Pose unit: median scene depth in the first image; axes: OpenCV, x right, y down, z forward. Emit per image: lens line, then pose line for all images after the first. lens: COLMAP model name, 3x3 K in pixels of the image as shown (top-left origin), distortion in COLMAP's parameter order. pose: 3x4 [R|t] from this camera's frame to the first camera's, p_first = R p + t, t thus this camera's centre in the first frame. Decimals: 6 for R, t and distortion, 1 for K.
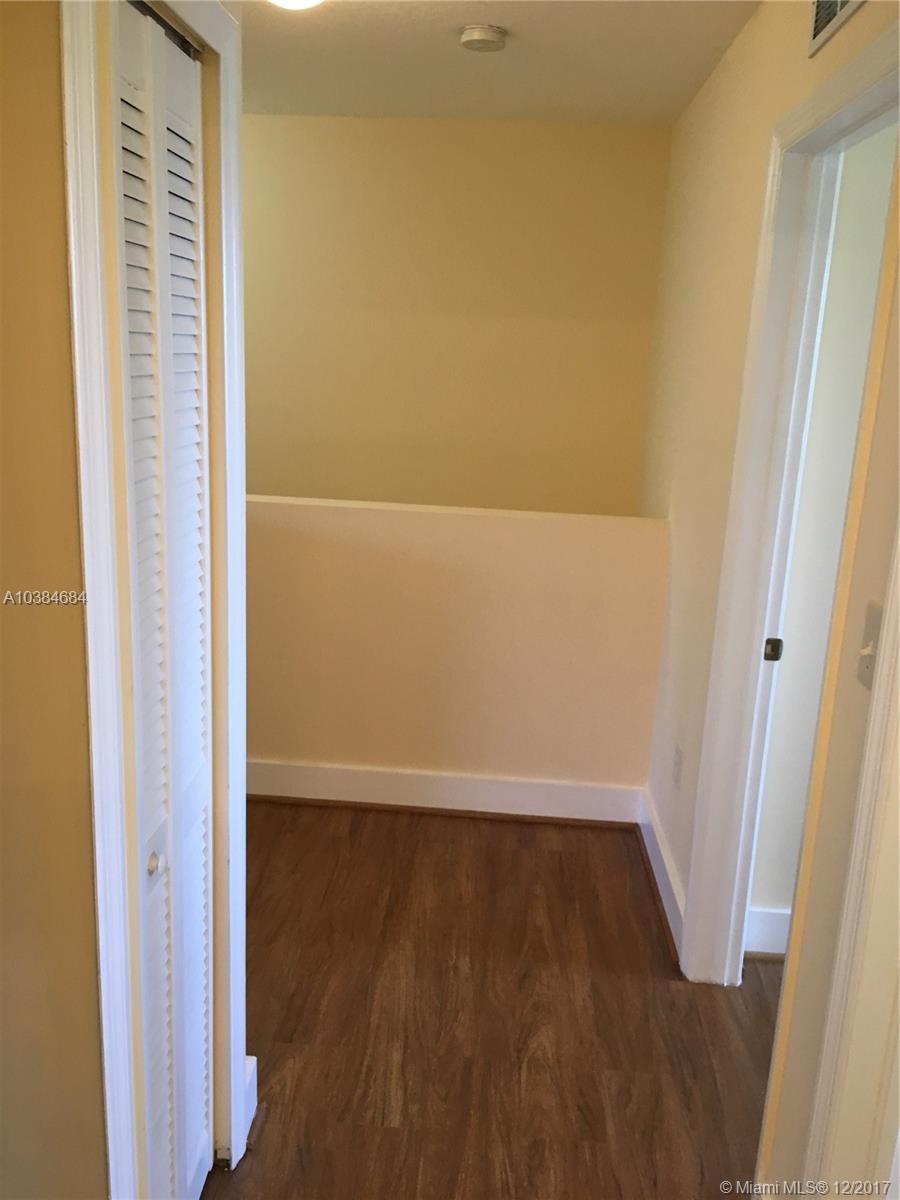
lens RADIAL K [[1026.3, 0, 449.0], [0, 1026.3, 598.3], [0, 0, 1]] dist [0.074932, -0.105356]
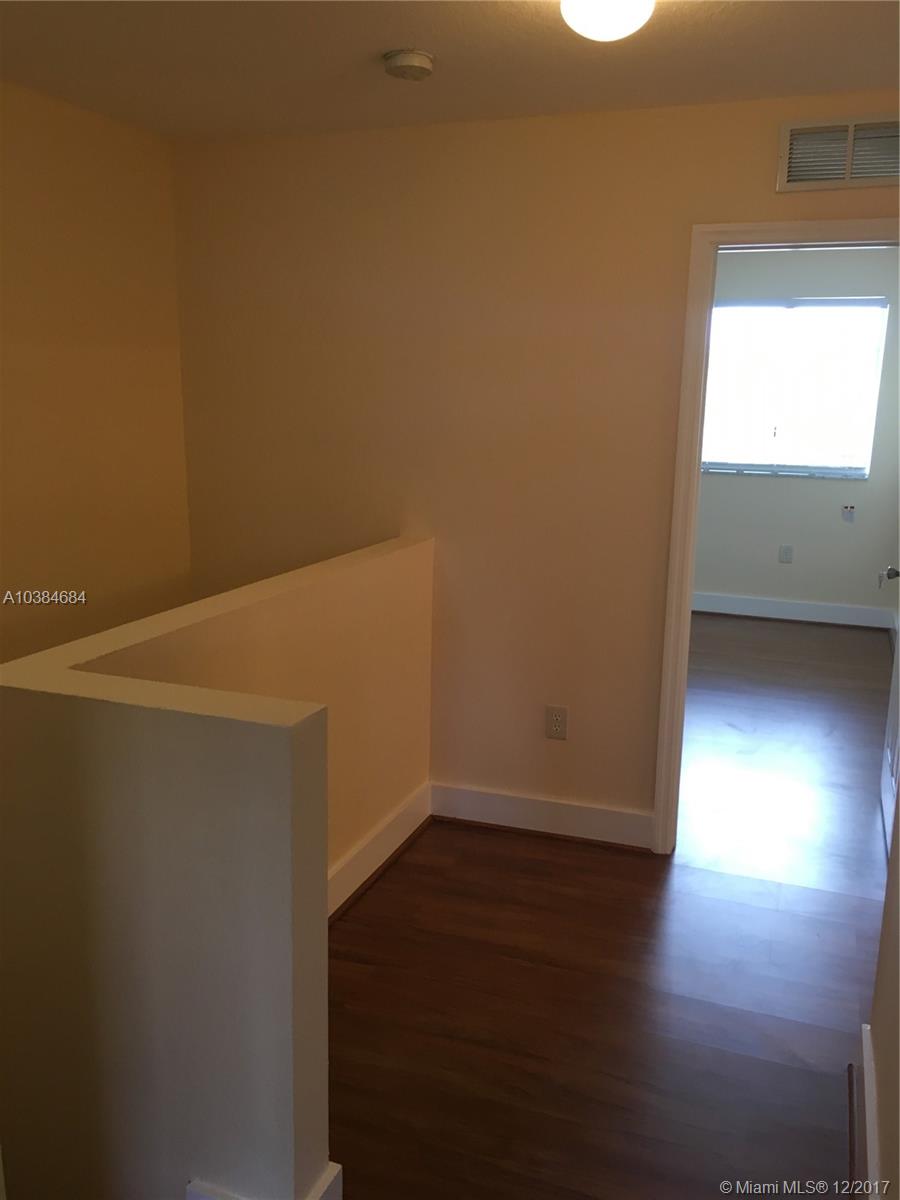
lens RADIAL K [[1026.3, 0, 450.7], [0, 1026.3, 600.4], [0, 0, 1]] dist [0.074932, -0.105356]
pose [[0.284139, -0.244341, 0.927126, -0.883453], [0.232026, 0.955763, 0.180778, -0.217898], [-0.930284, 0.163751, 0.328263, 0.682214]]
